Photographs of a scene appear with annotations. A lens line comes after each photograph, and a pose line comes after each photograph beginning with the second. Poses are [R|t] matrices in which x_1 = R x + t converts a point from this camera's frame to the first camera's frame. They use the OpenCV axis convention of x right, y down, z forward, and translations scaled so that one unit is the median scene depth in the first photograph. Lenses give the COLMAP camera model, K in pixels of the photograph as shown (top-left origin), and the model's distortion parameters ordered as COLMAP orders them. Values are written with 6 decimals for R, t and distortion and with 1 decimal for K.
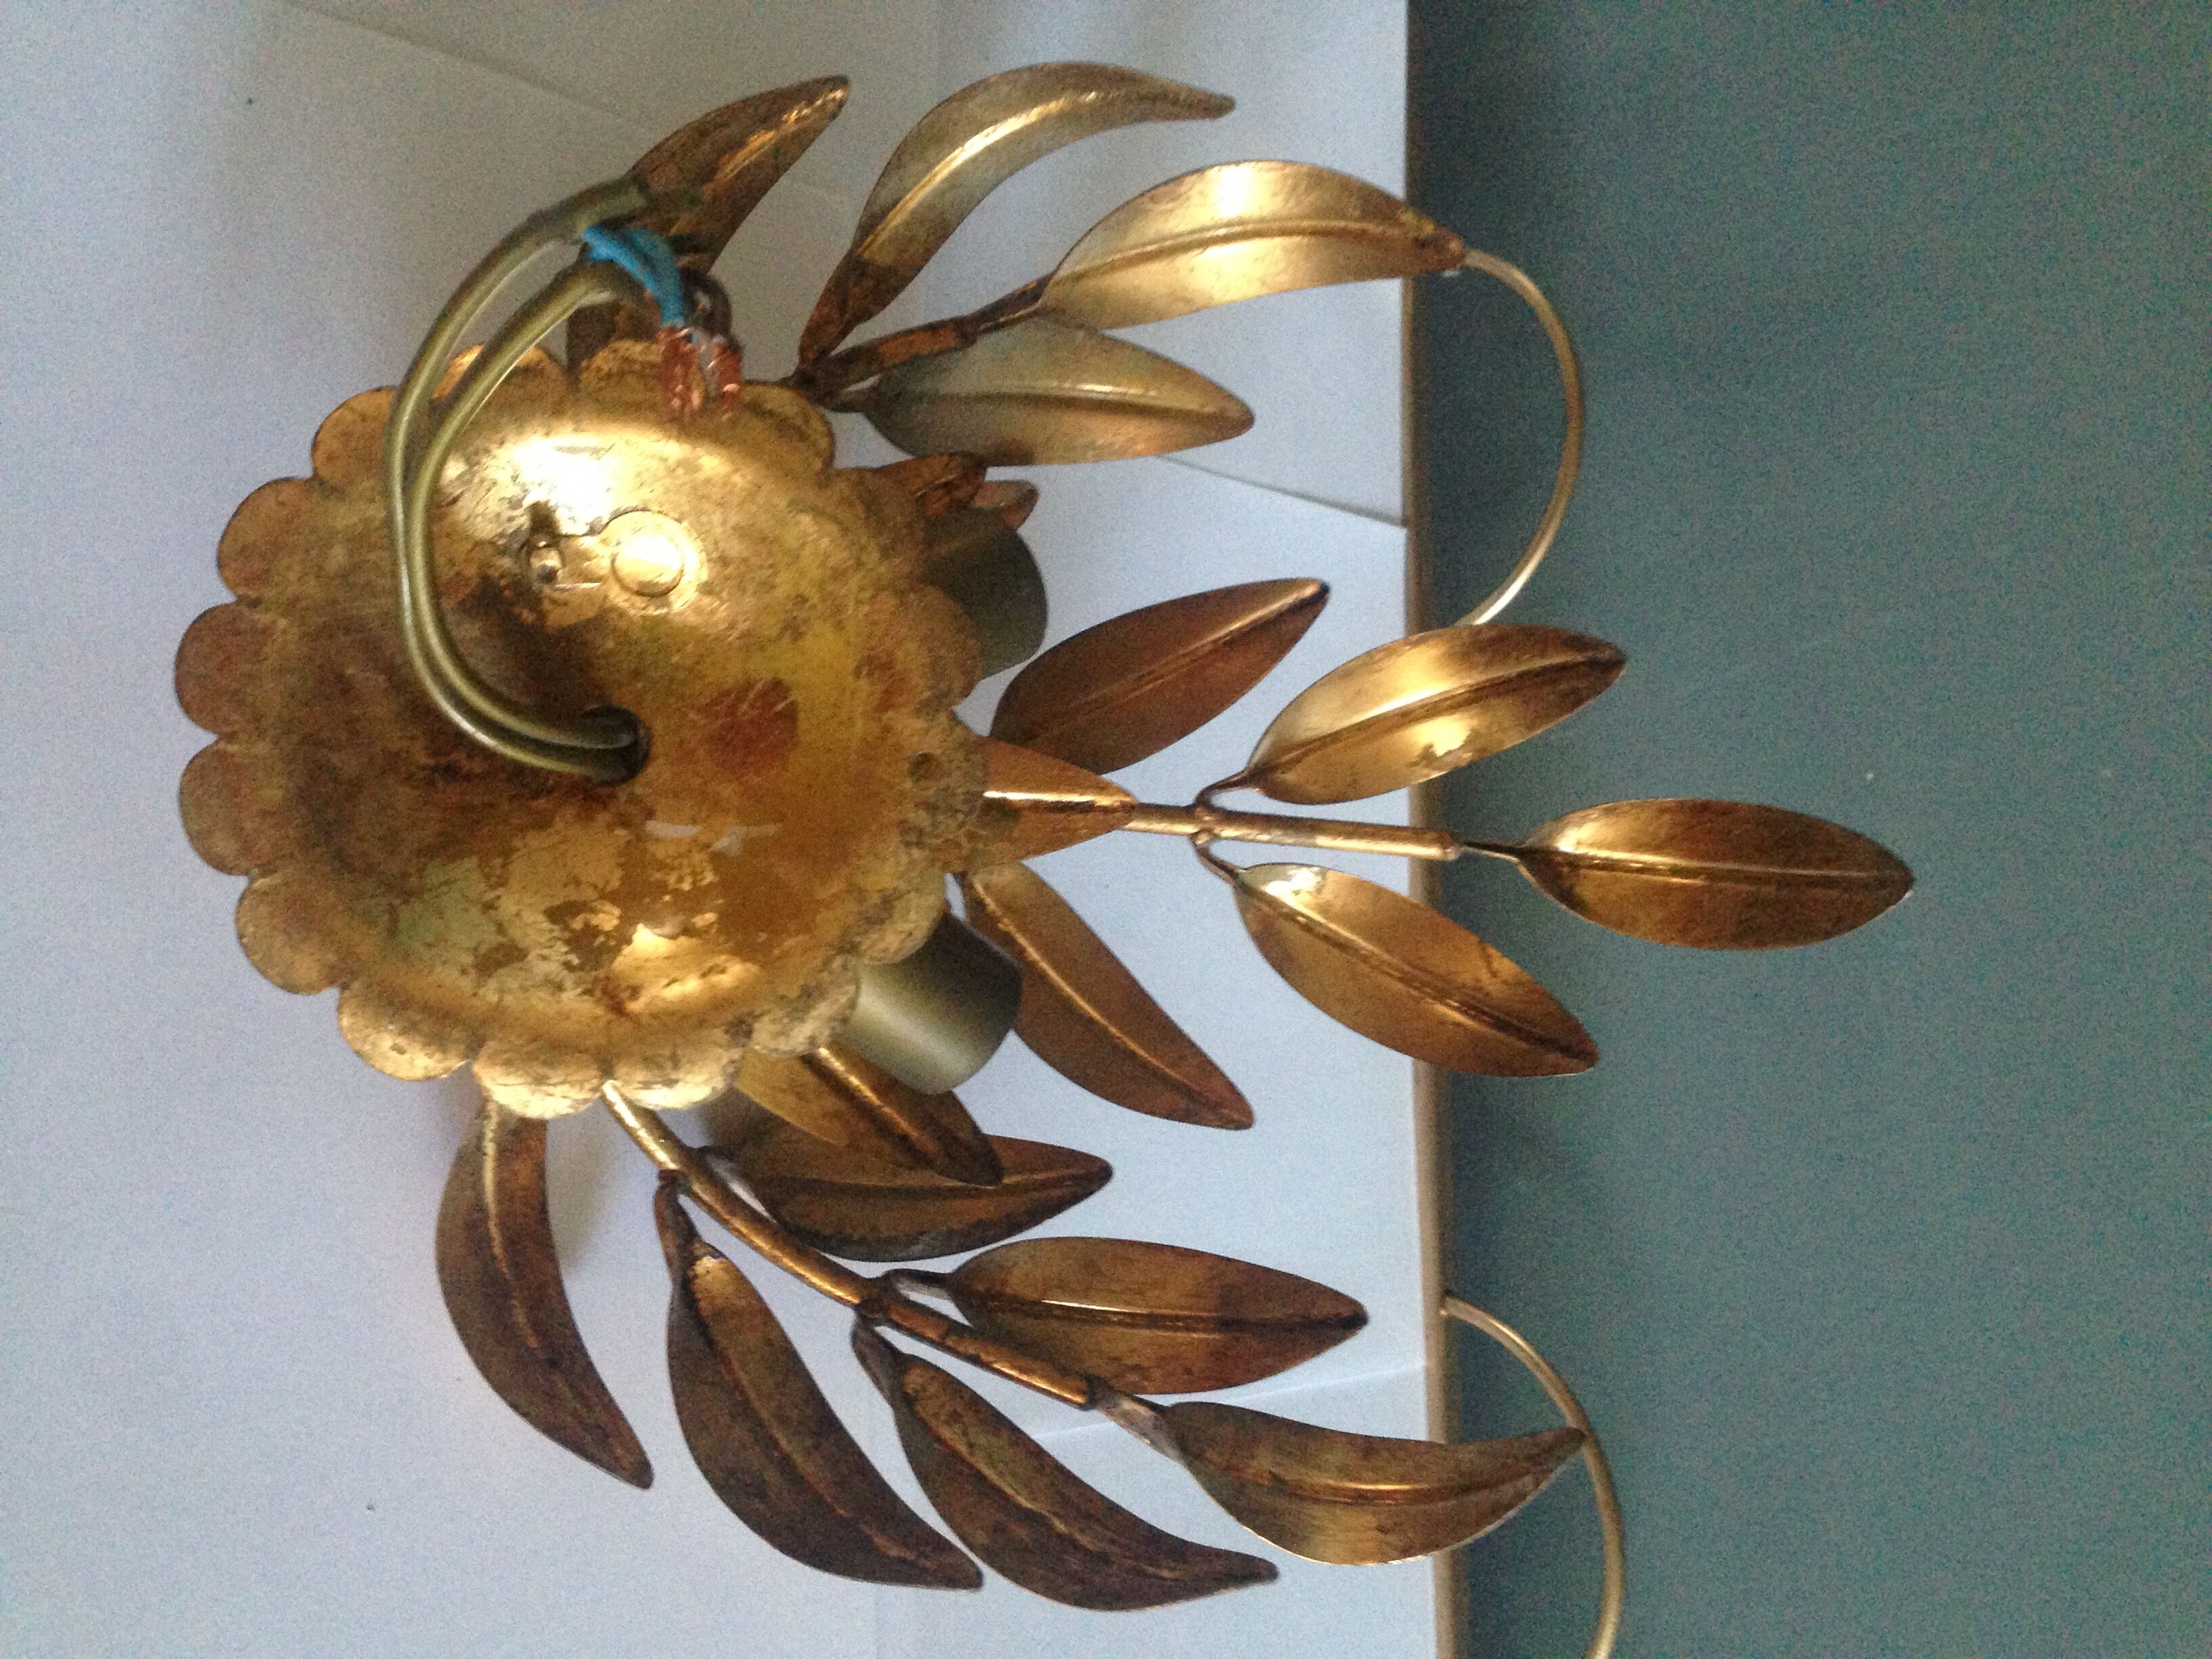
lens RADIAL K [[2001.3, 0, 1106.0], [0, 2001.3, 829.5], [0, 0, 1]] dist [0.172278, -0.189903]
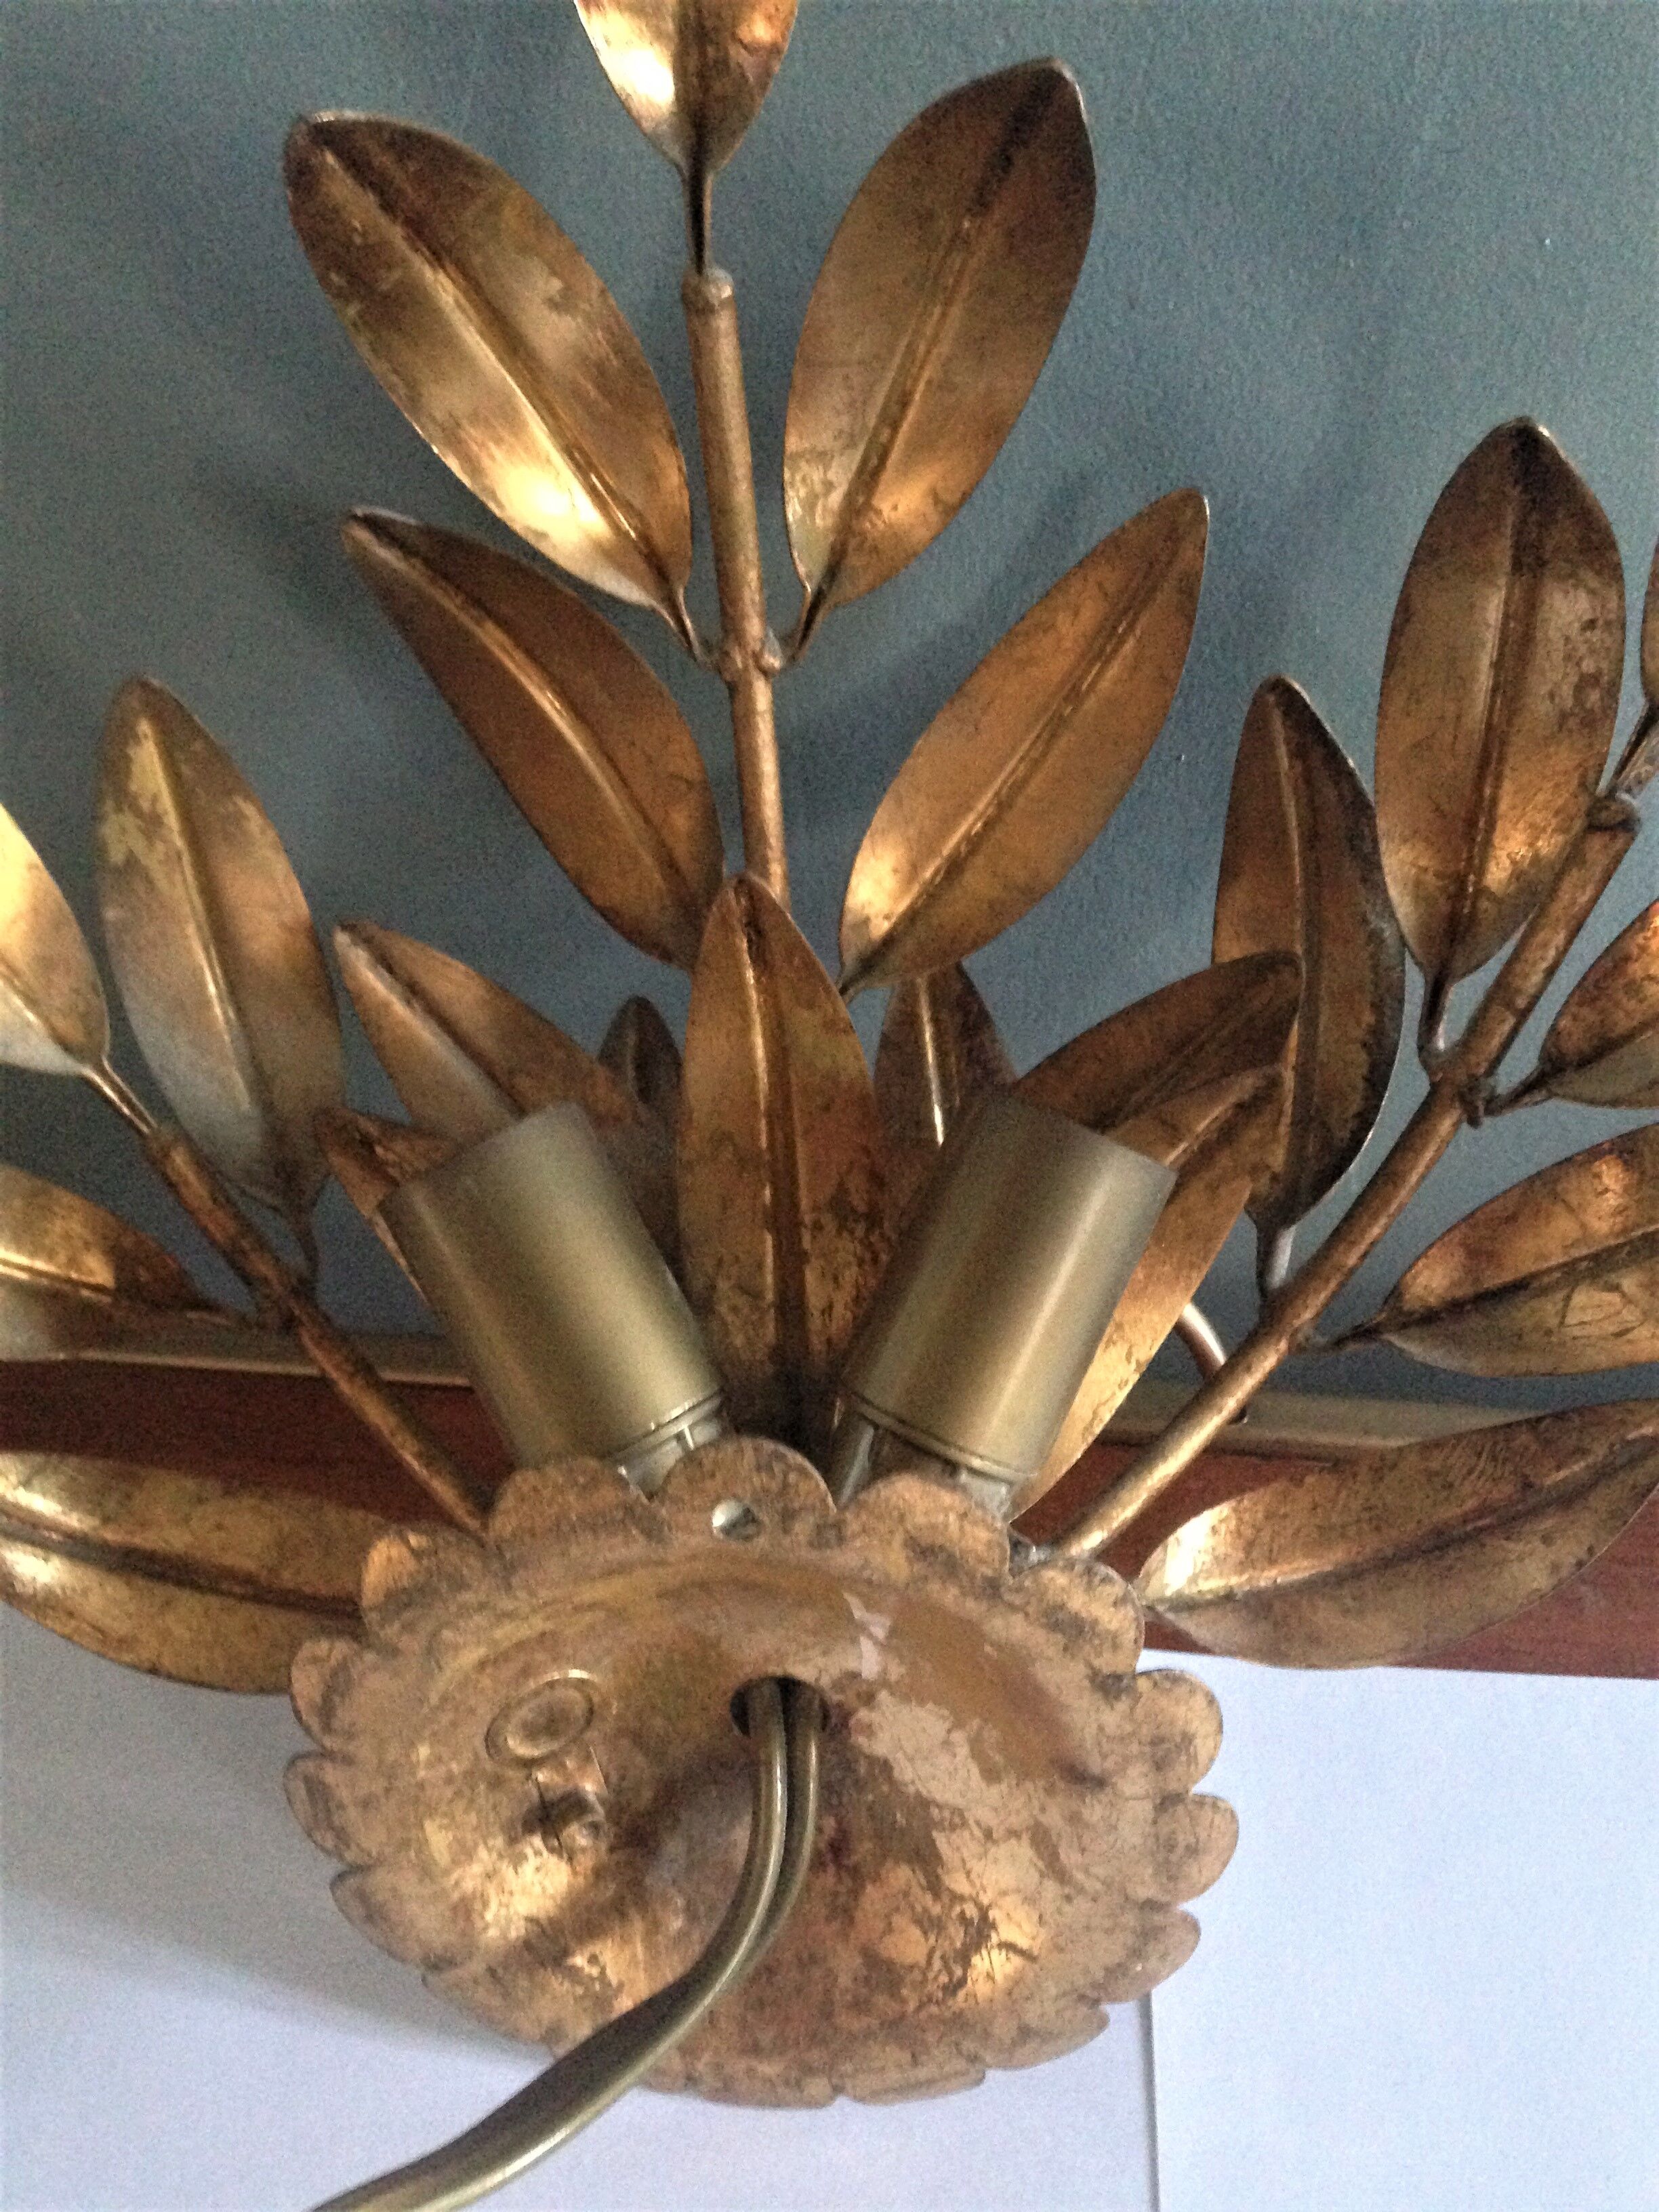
lens RADIAL K [[2001.3, 0, 824.4], [0, 2001.3, 1142.7], [0, 0, 1]] dist [0.172278, -0.189903]
pose [[-0.157879, -0.782584, -0.602193, 0.437604], [0.987439, -0.128960, -0.091290, 0.083292], [-0.006217, -0.609041, 0.793114, 0.487515]]
